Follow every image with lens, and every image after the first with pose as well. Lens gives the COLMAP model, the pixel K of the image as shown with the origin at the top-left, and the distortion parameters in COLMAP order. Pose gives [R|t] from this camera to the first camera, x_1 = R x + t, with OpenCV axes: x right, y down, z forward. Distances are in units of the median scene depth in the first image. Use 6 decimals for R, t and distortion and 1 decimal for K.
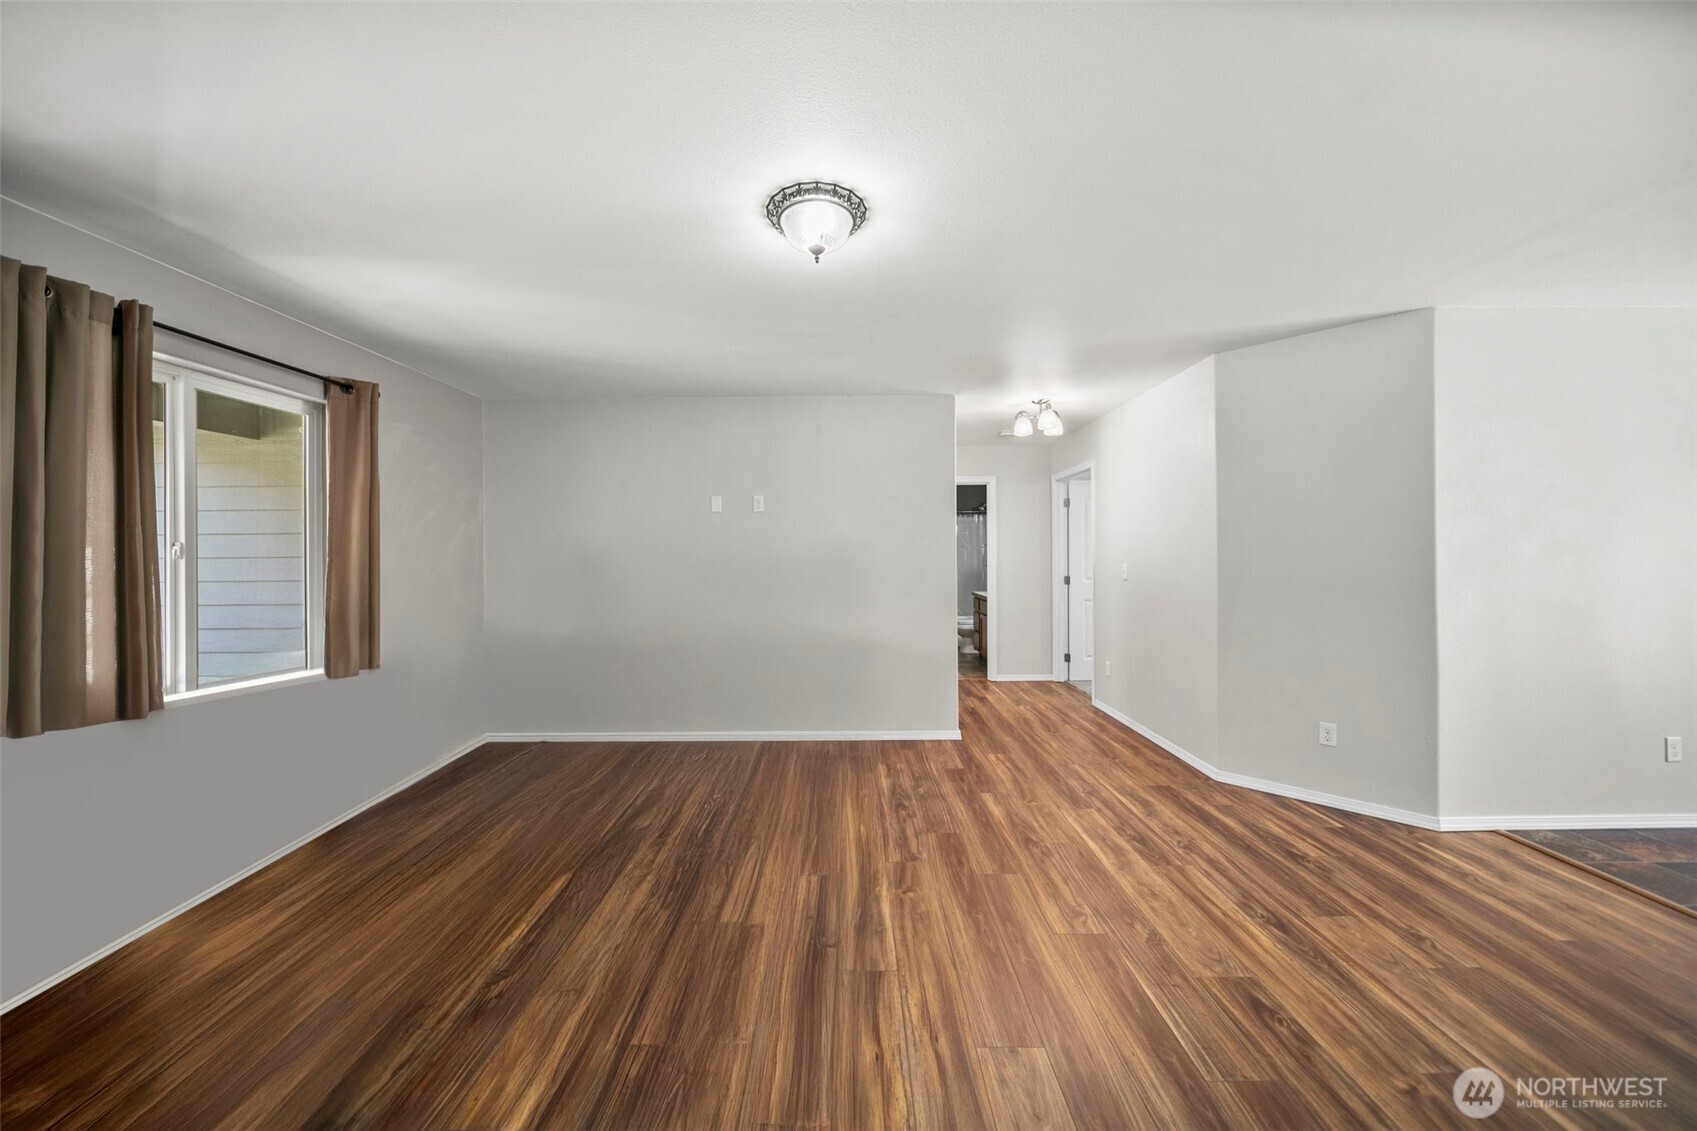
lens RADIAL K [[596.4, 0, 839.6], [0, 596.4, 560.2], [0, 0, 1]] dist [-0.000352, -0.000774]
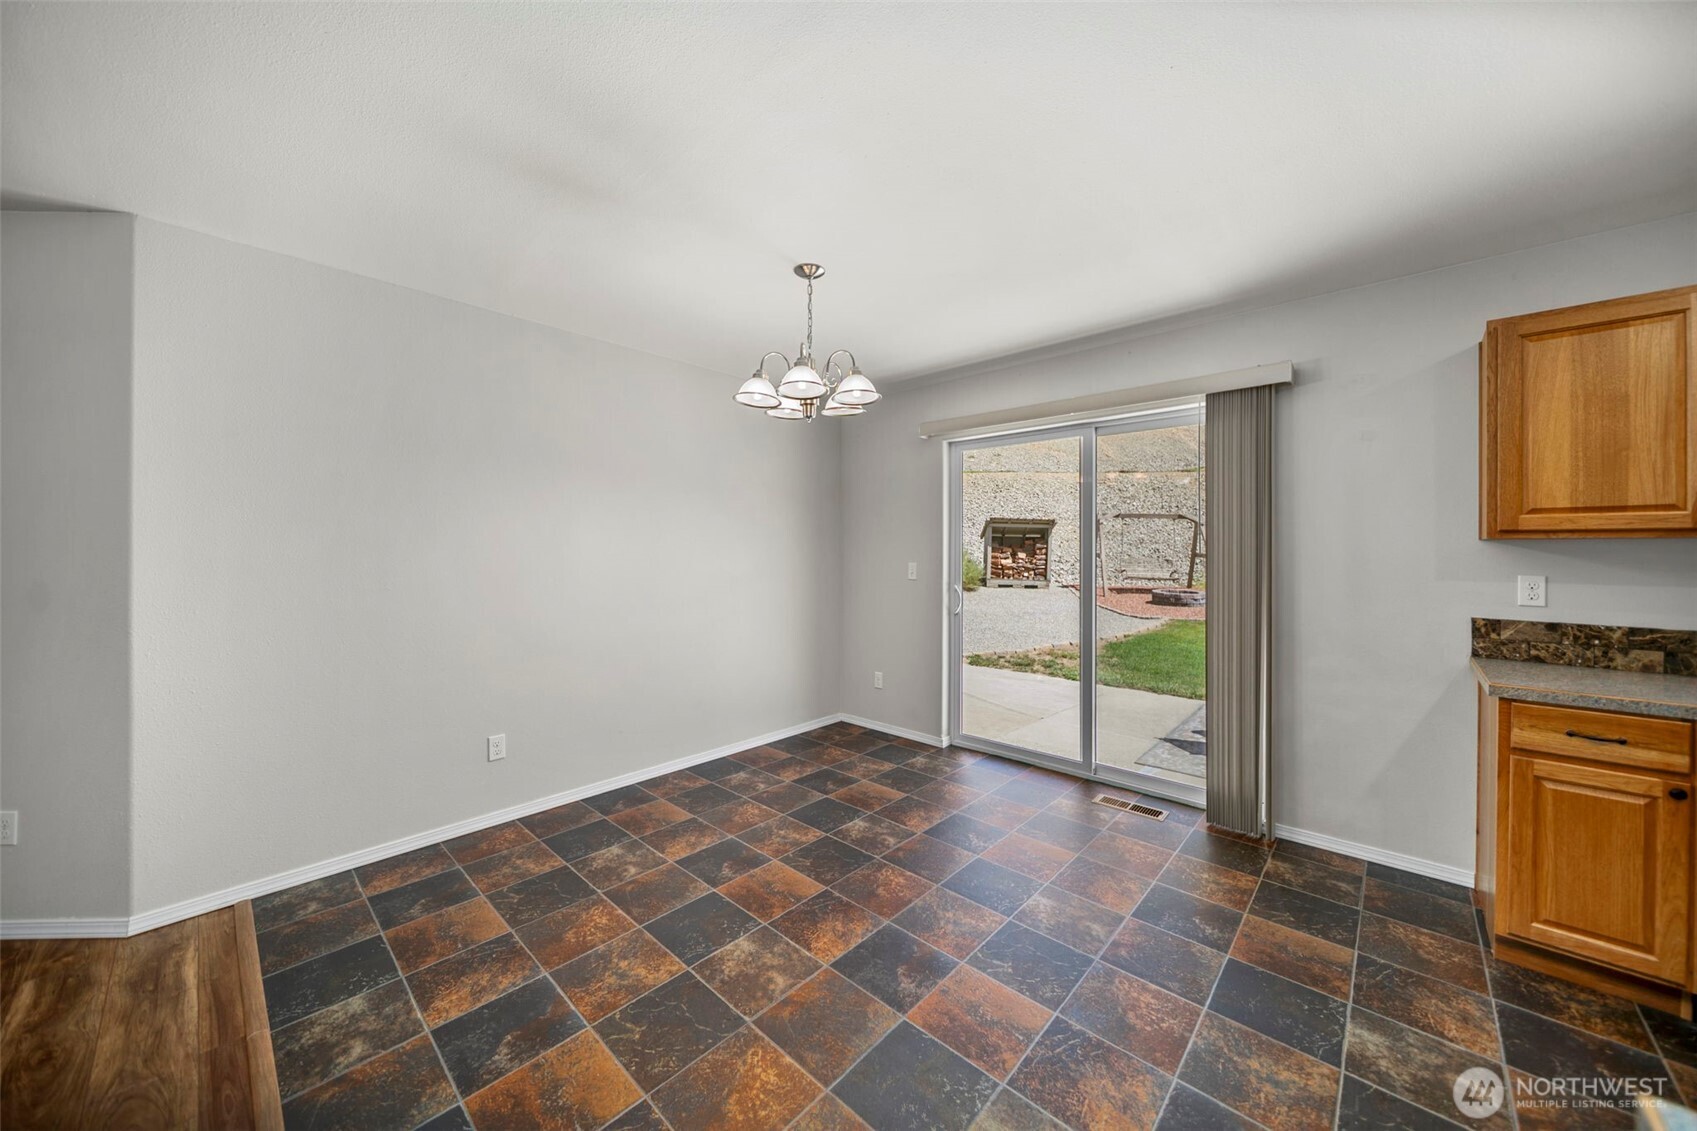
lens RADIAL K [[596.4, 0, 846.6], [0, 596.4, 553.4], [0, 0, 1]] dist [-0.000352, -0.000774]
pose [[0.676296, 0.007179, 0.736595, 1.055924], [0.000202, 0.999951, -0.009932, -0.002805], [-0.736630, 0.006866, 0.676261, -0.131841]]
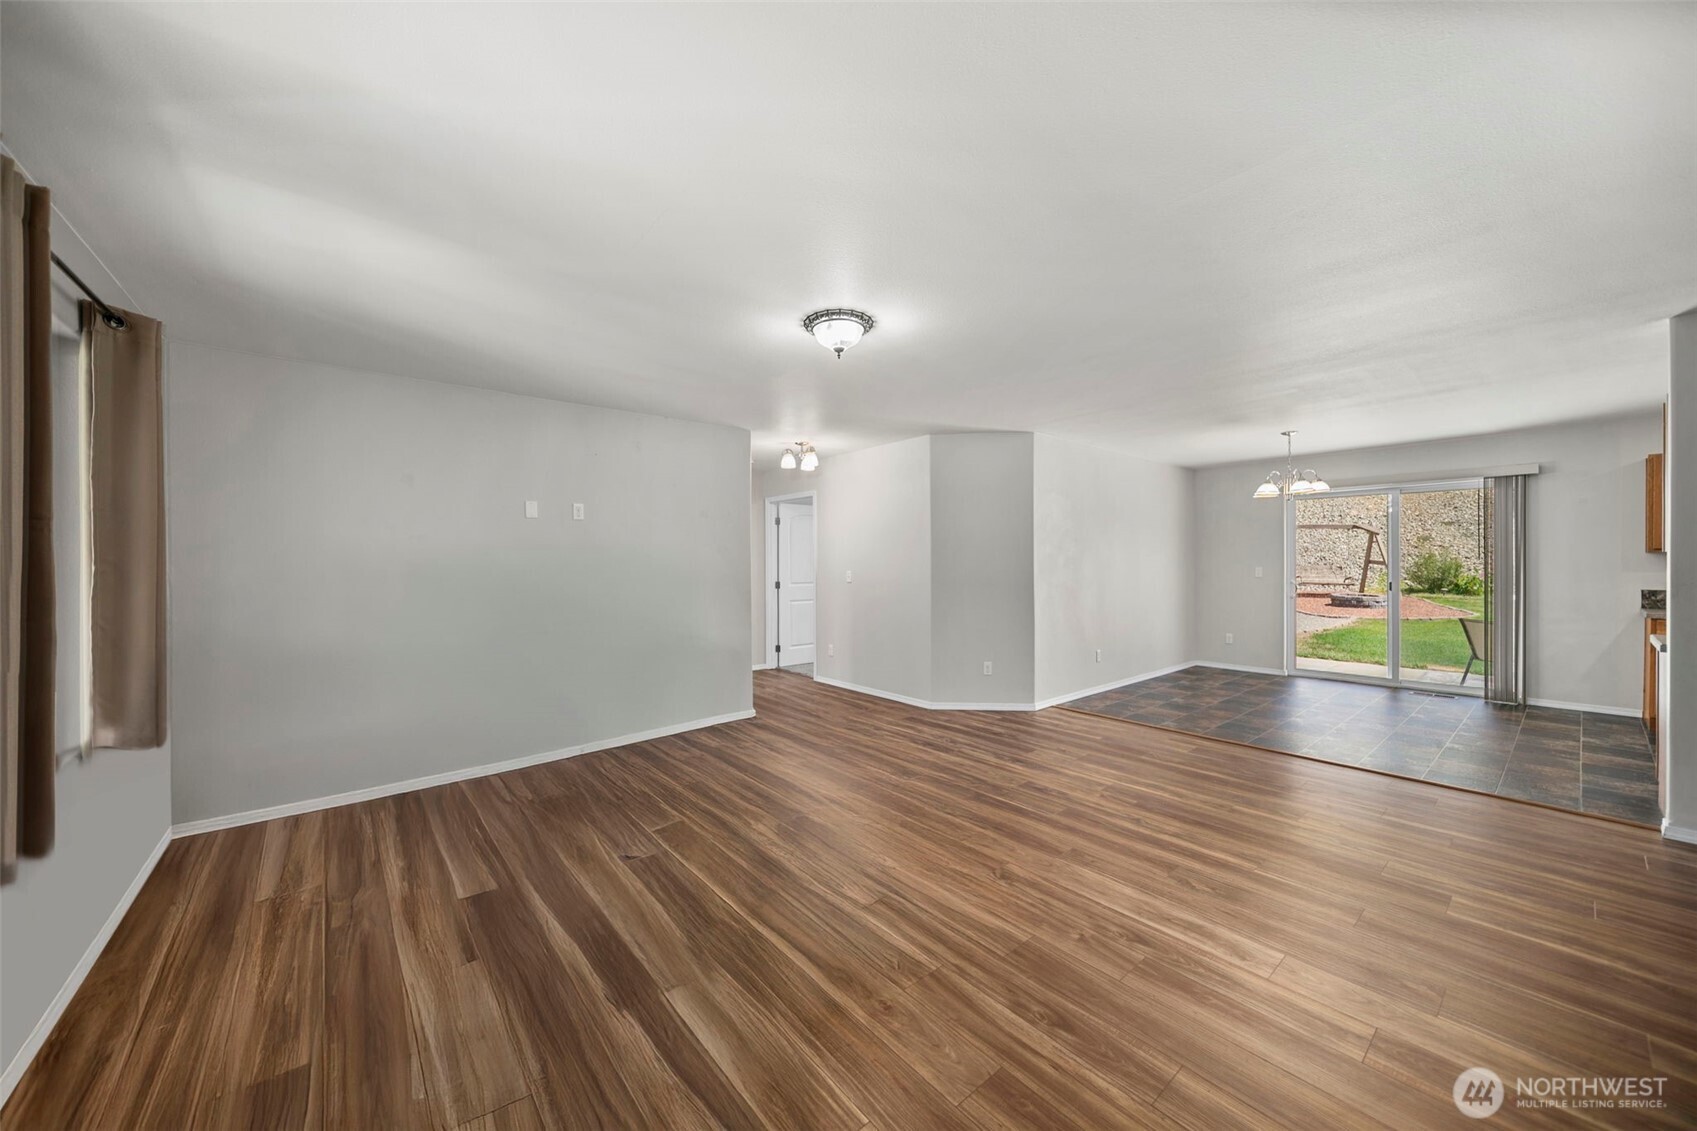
lens RADIAL K [[596.4, 0, 853.1], [0, 596.4, 568.9], [0, 0, 1]] dist [-0.000352, -0.000774]
pose [[0.770531, -0.003146, 0.637395, -0.601061], [0.004688, 0.999989, -0.000731, 0.005488], [-0.637386, 0.003551, 0.770537, -0.081634]]
